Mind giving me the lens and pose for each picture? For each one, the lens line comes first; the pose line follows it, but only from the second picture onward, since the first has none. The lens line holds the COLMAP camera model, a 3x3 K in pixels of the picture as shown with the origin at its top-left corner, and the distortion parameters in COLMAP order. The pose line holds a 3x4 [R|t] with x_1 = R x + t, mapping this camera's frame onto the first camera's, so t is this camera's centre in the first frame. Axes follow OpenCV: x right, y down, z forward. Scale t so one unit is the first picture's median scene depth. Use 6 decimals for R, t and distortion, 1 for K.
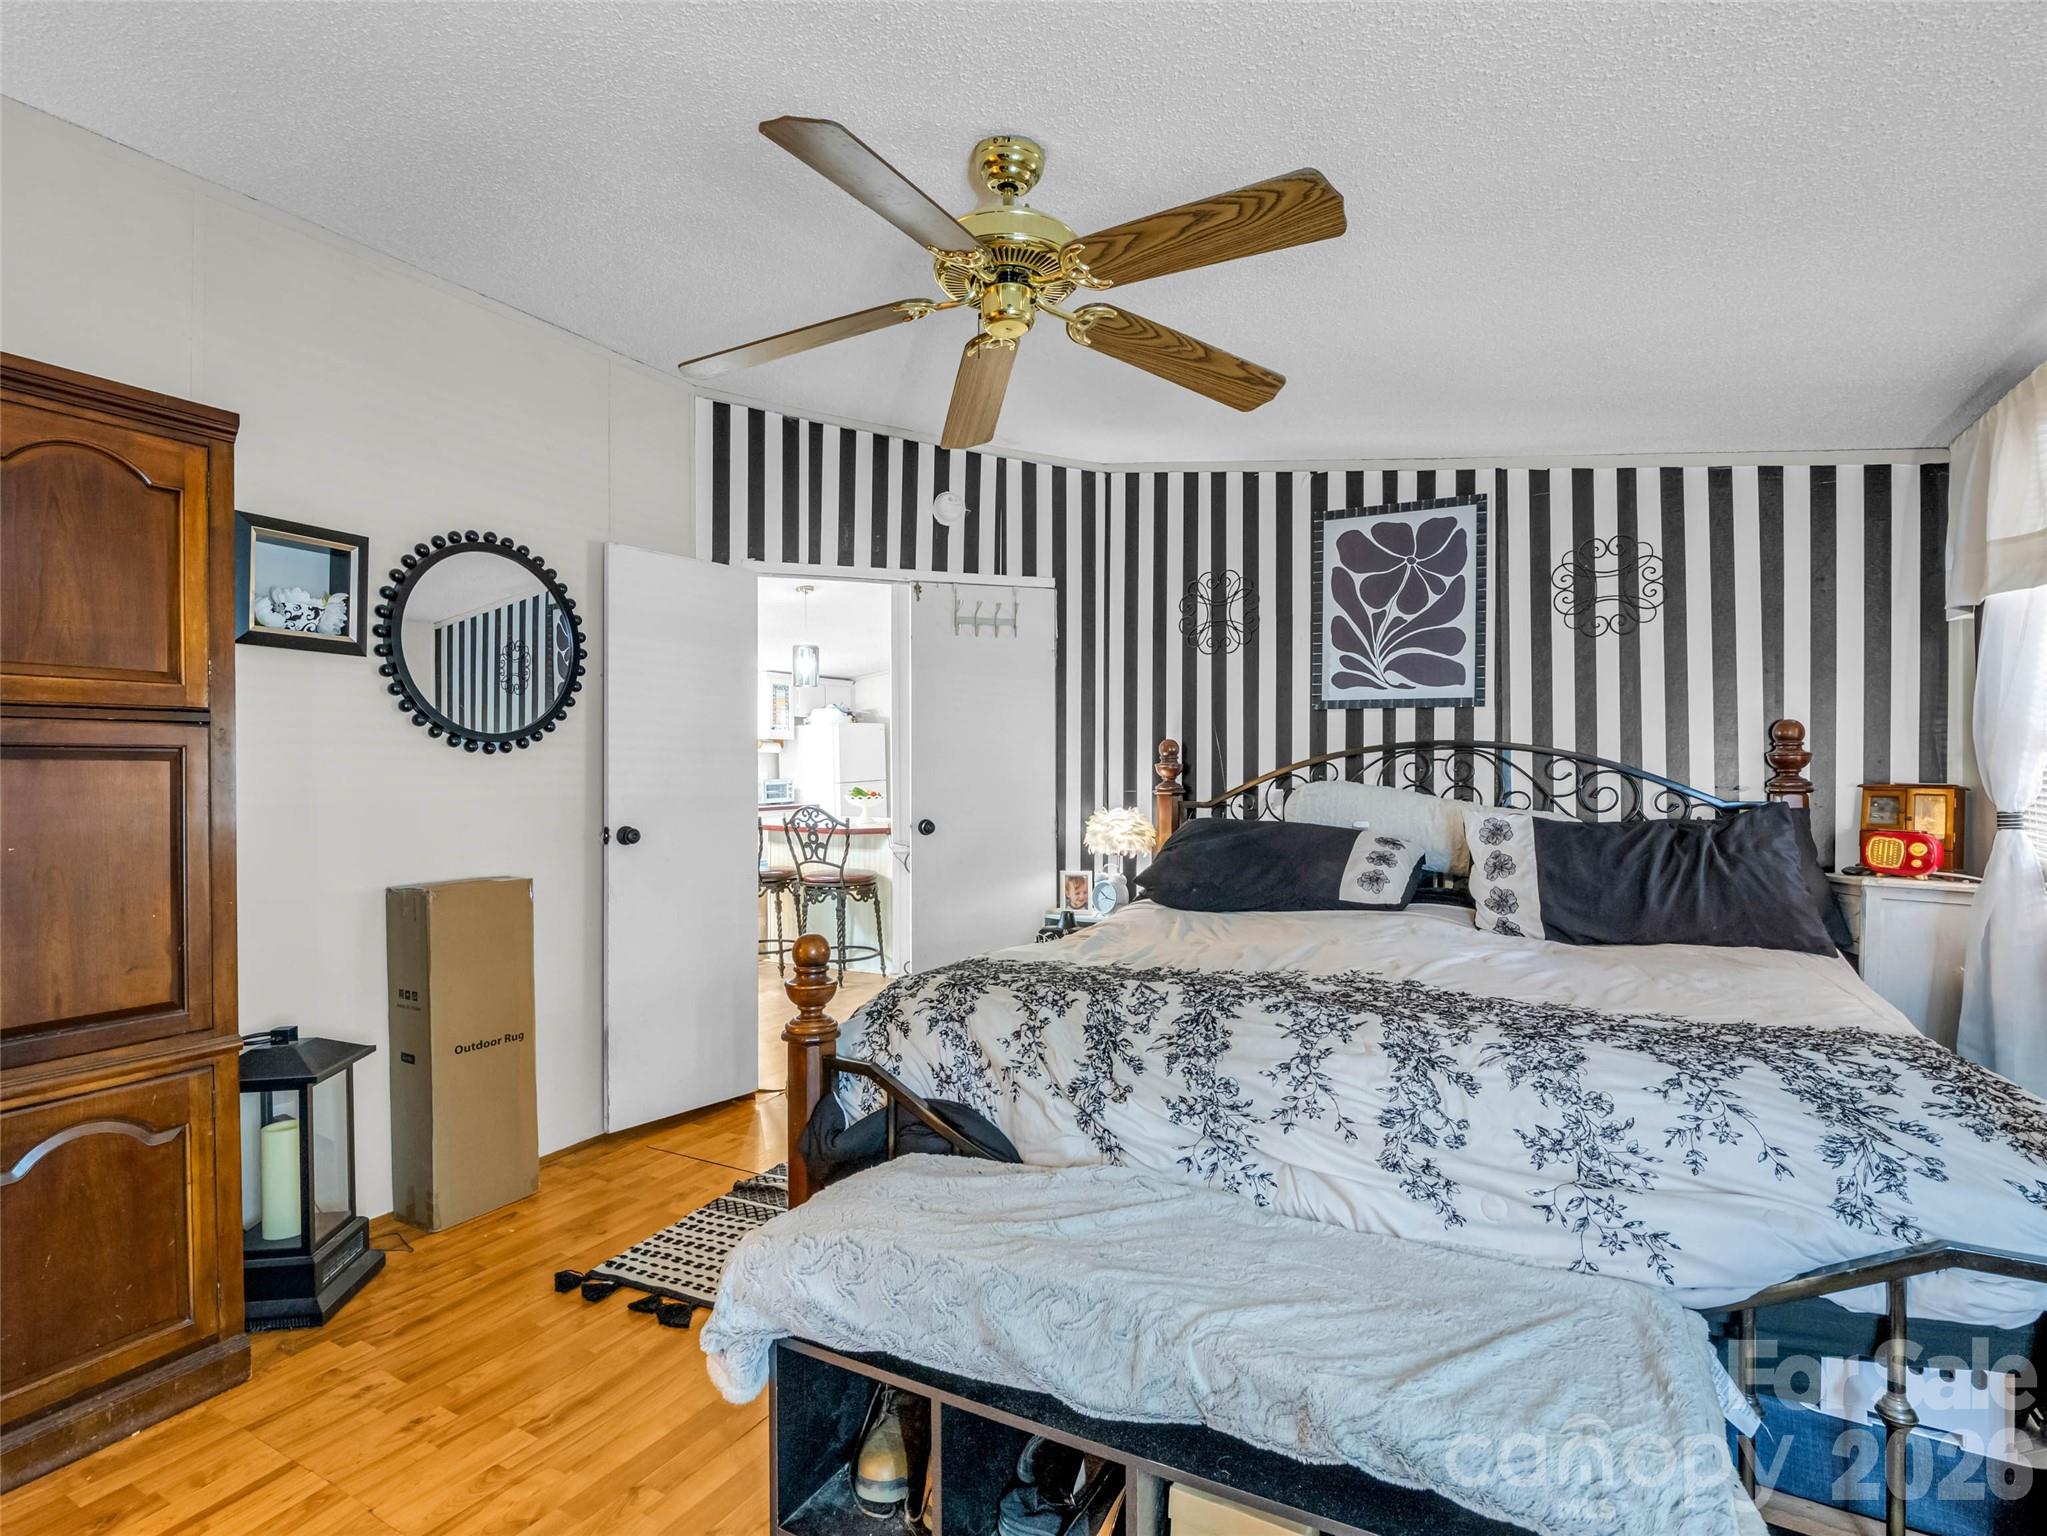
lens RADIAL K [[1039.8, 0, 1013.8], [0, 1039.8, 768.8], [0, 0, 1]] dist [0.000683, -0.003032]
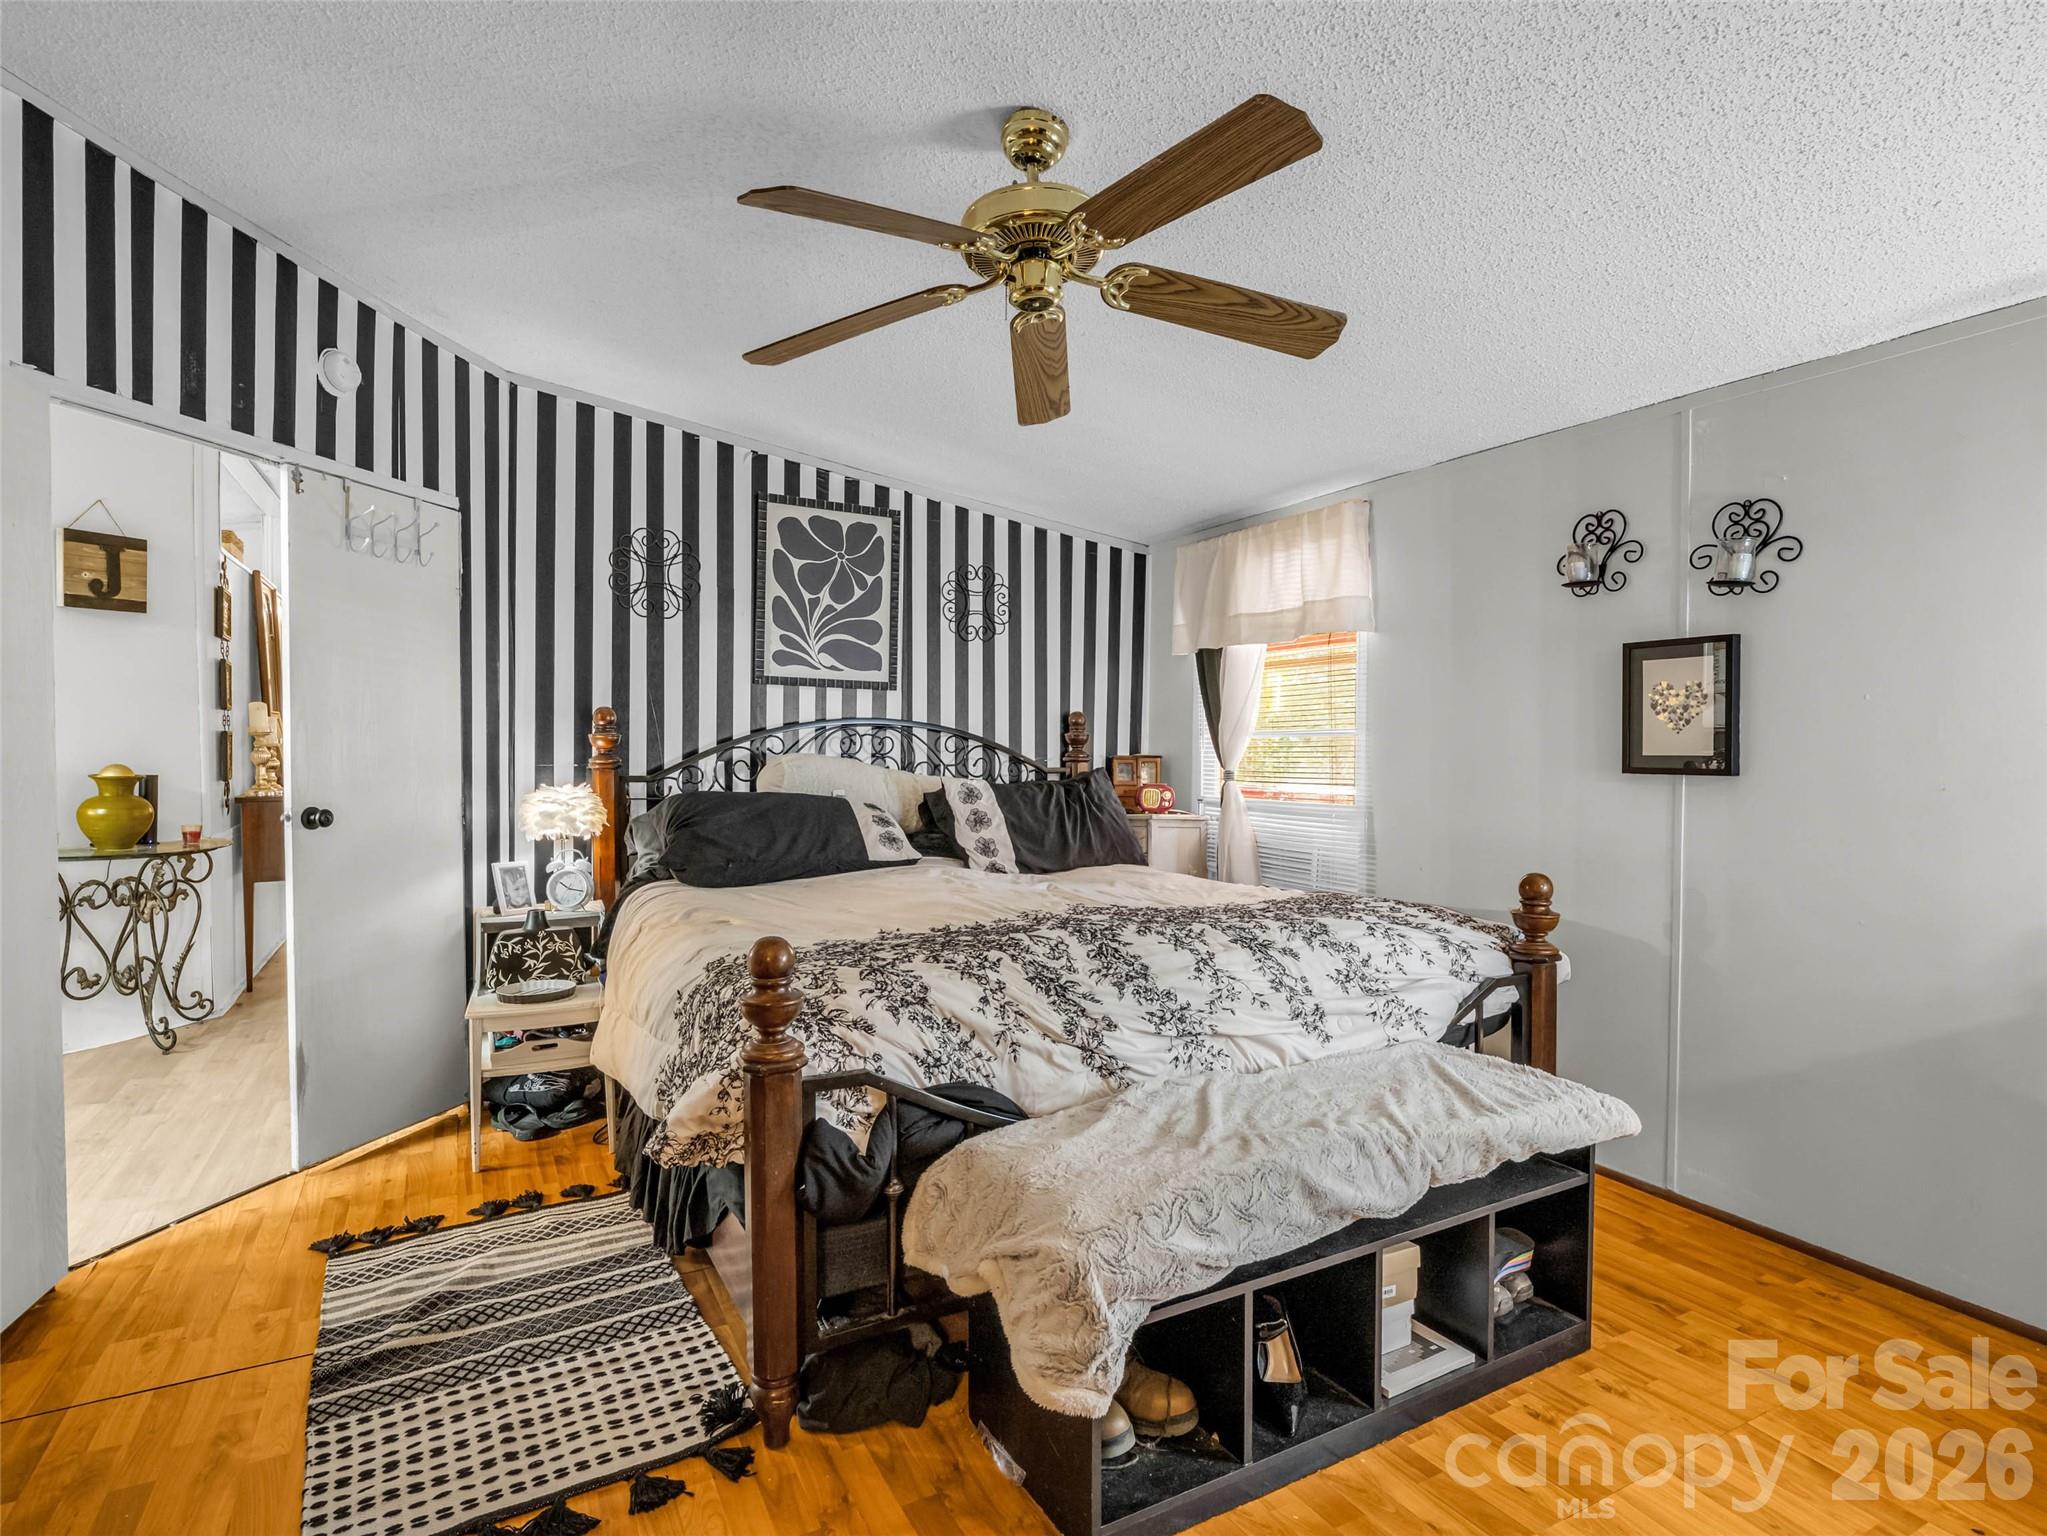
lens RADIAL K [[1039.8, 0, 1007.3], [0, 1039.8, 768.6], [0, 0, 1]] dist [0.000683, -0.003032]
pose [[0.542891, -0.010816, 0.839733, -0.471555], [-0.008398, 0.999797, 0.018307, 0.006264], [-0.839761, -0.016991, 0.542690, 0.246650]]
